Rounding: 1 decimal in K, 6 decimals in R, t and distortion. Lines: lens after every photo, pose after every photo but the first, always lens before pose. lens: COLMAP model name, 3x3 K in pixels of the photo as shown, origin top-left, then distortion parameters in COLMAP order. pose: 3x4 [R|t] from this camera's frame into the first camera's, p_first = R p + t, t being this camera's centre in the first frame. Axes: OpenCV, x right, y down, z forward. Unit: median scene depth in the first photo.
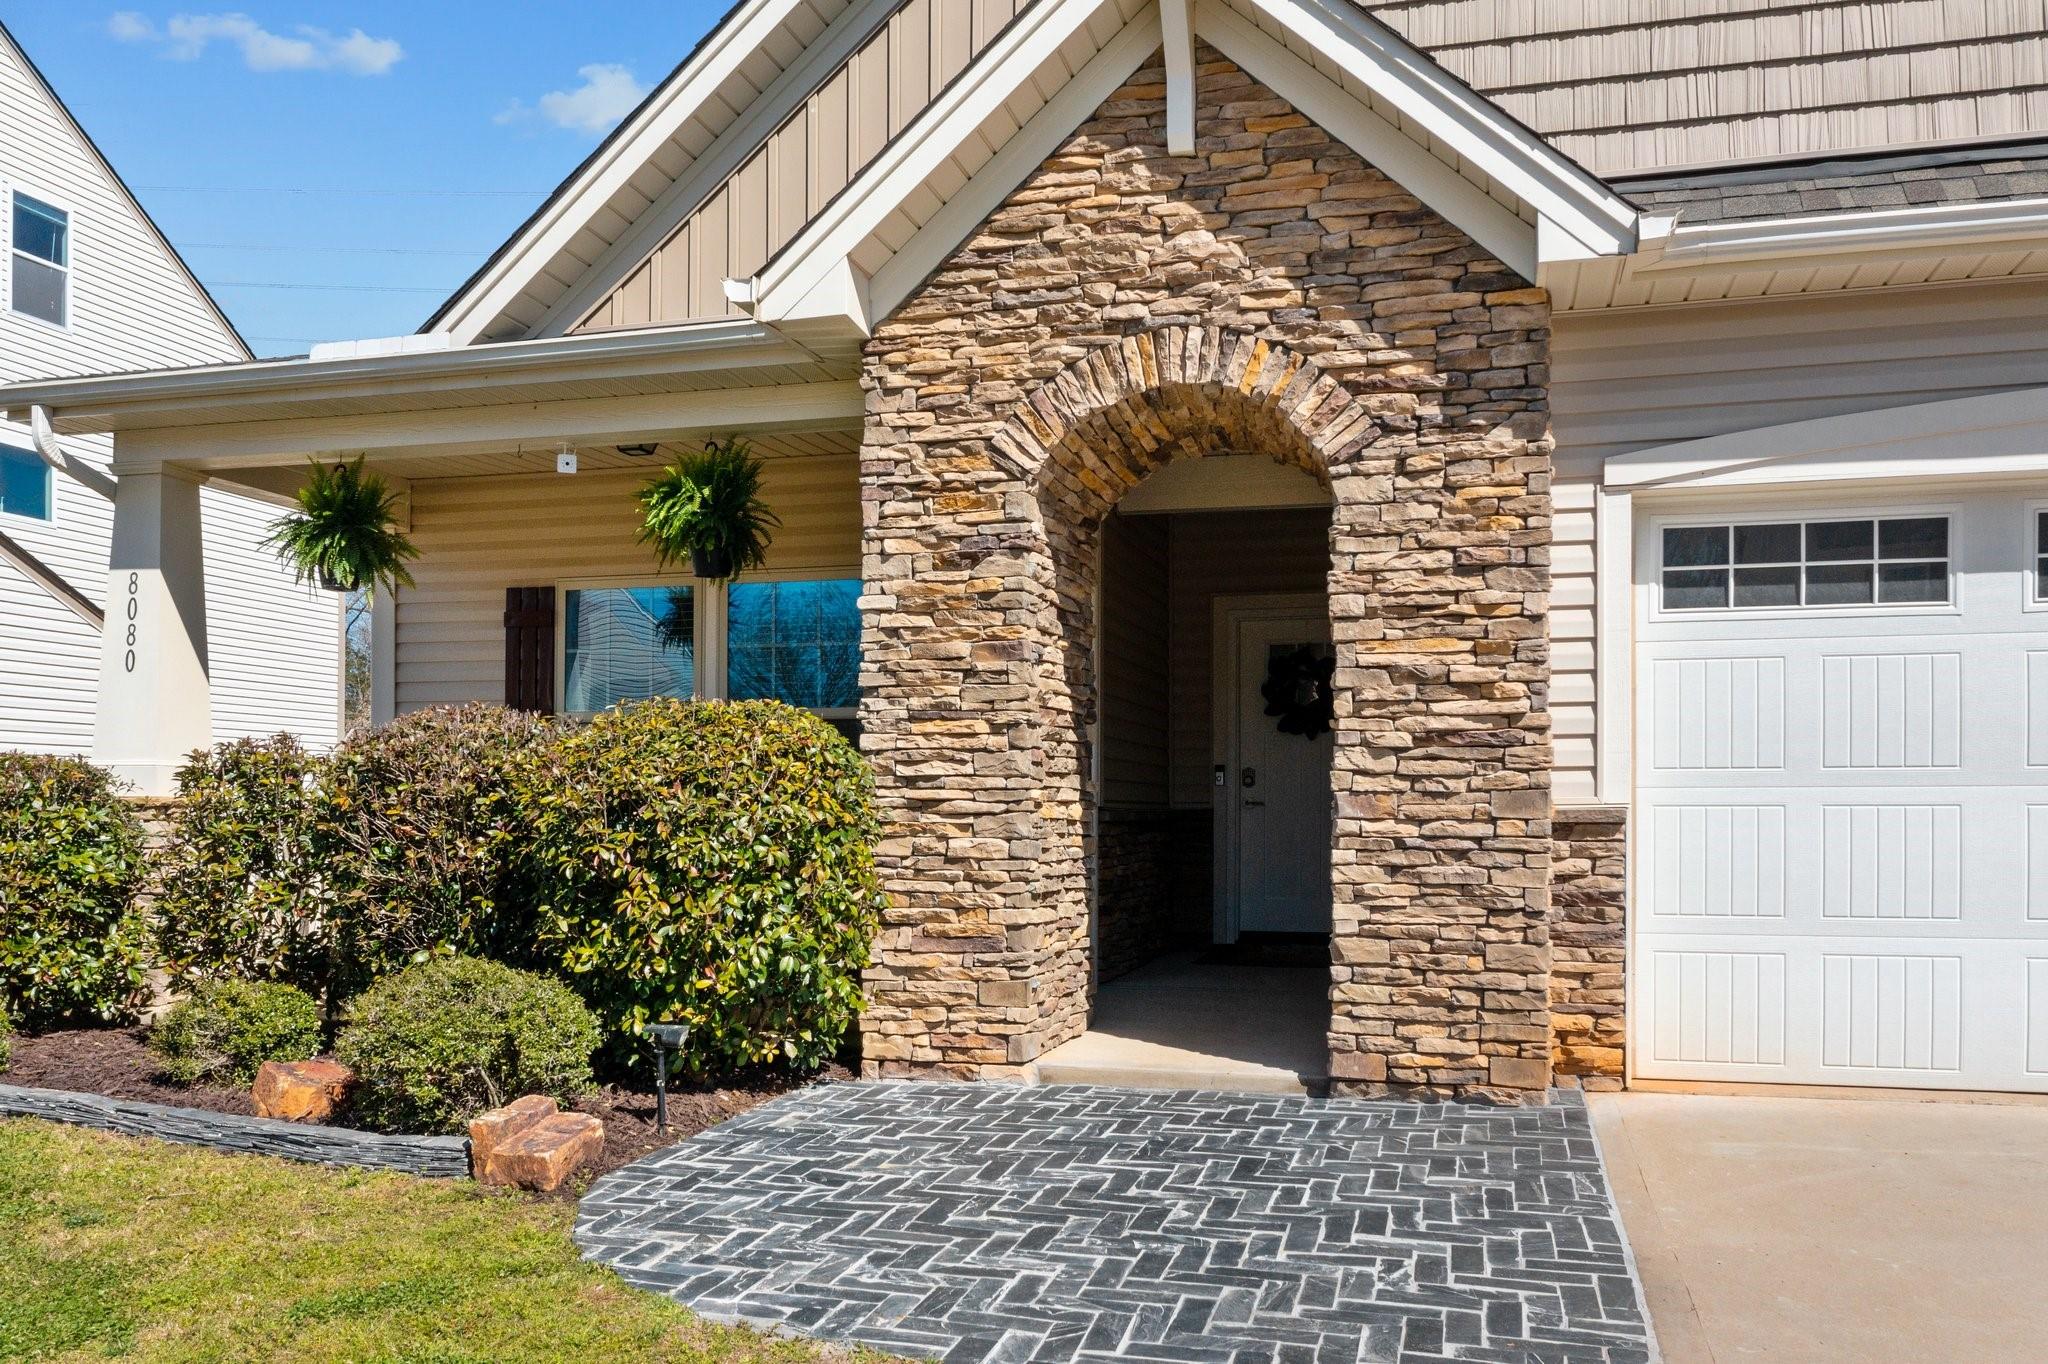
lens RADIAL K [[1680.8, 0, 1032.0], [0, 1680.8, 795.9], [0, 0, 1]] dist [-0.017696, 0.004193]
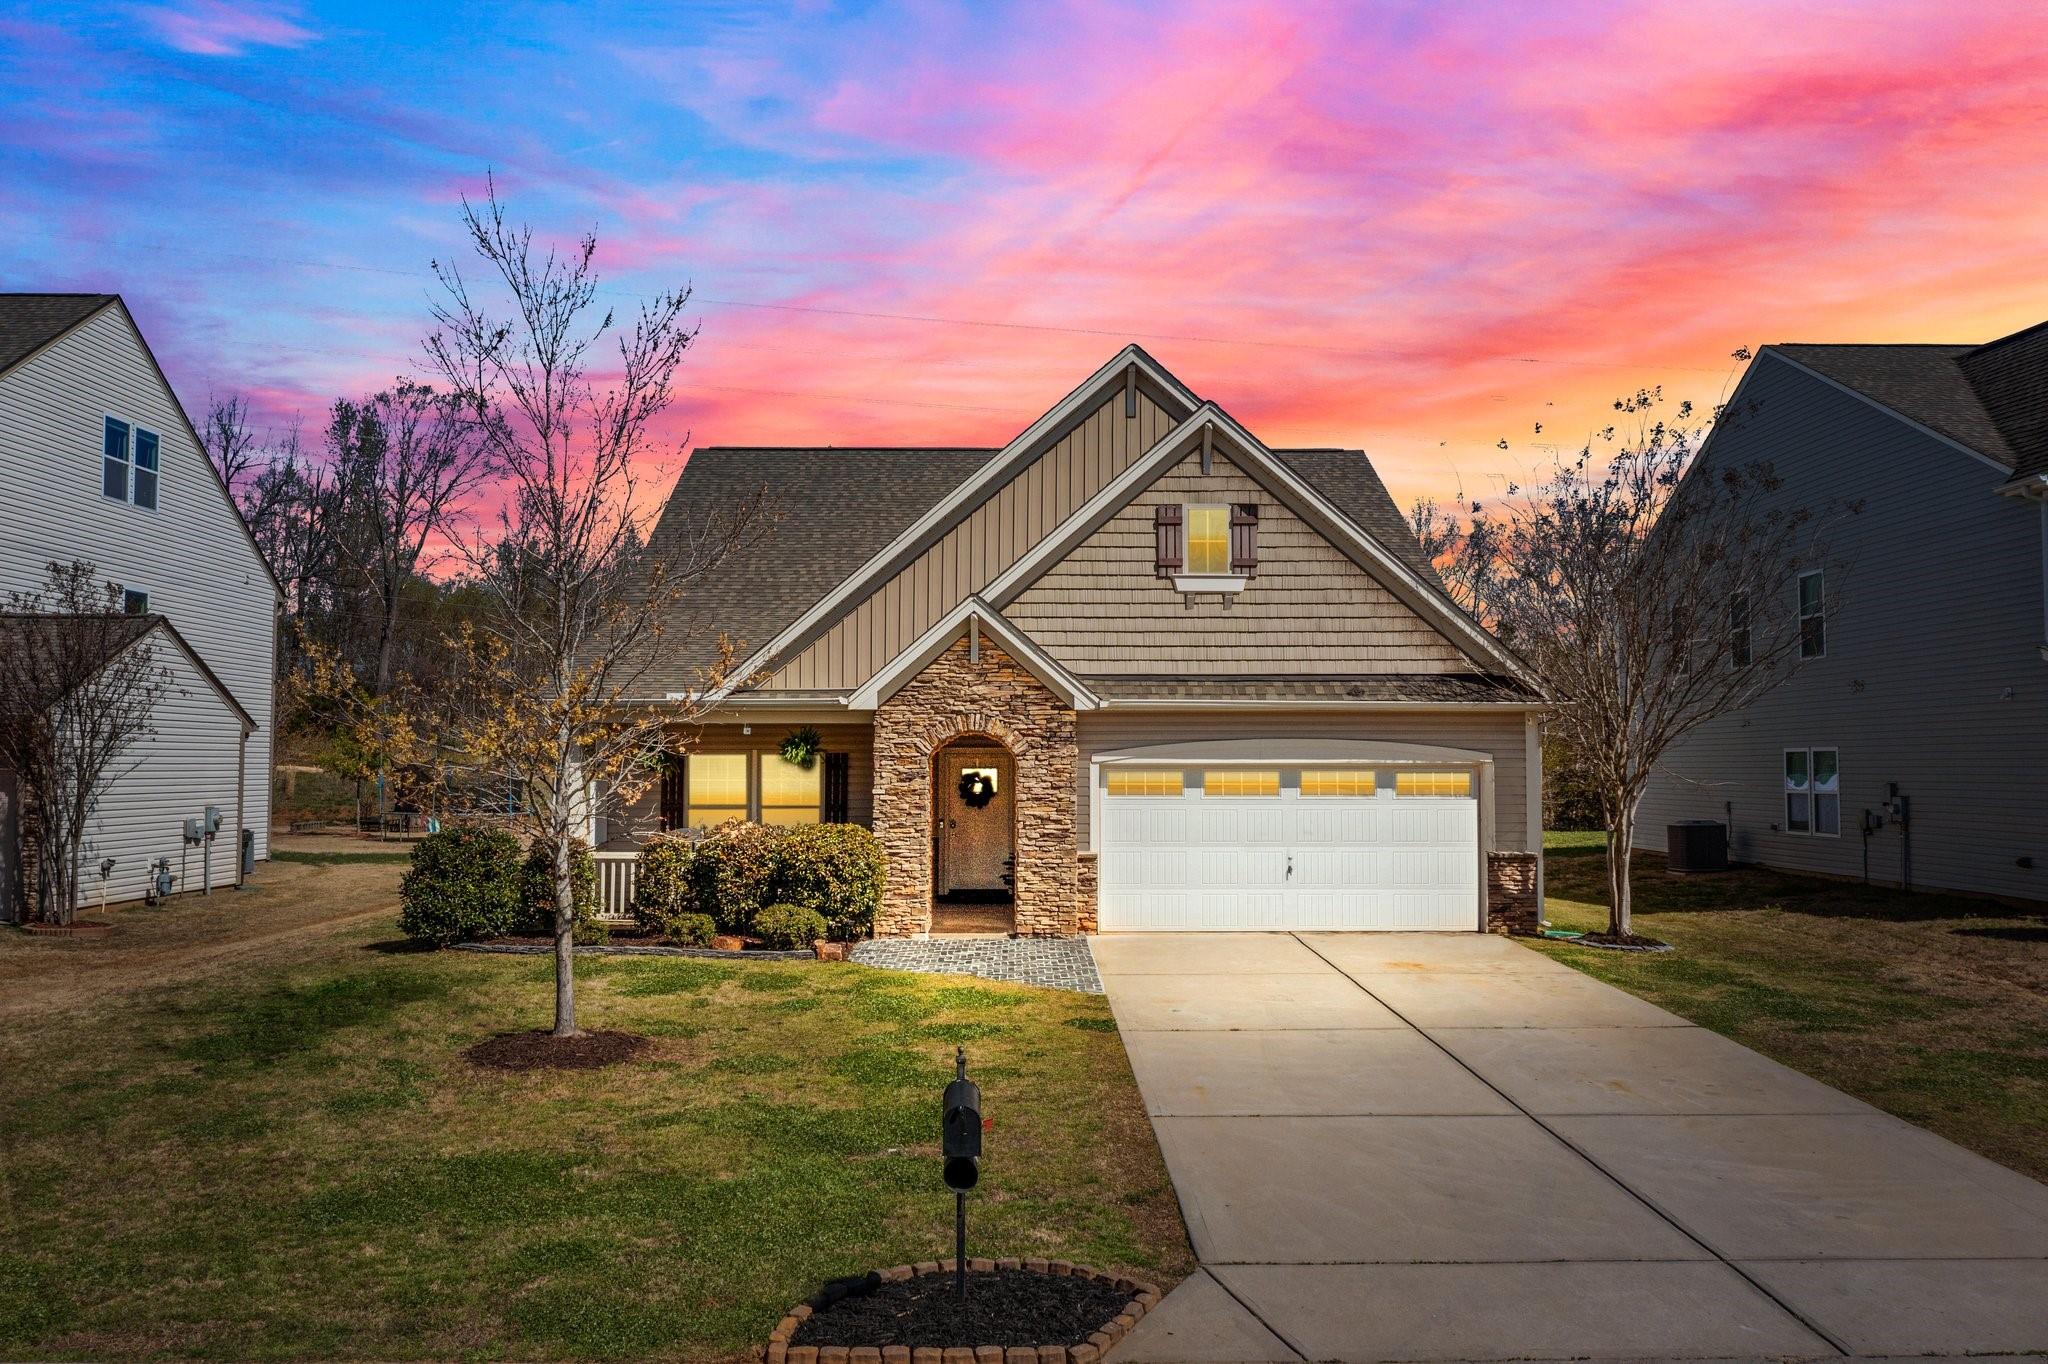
lens RADIAL K [[1618.0, 0, 1024.0], [0, 1618.0, 682.0], [0, 0, 1]] dist [0.005782, 0.002419]
pose [[0.961140, 0.014191, 0.275698, -0.723427], [-0.002288, 0.999053, -0.043448, -0.201646], [-0.276053, 0.041129, 0.960262, -2.197180]]
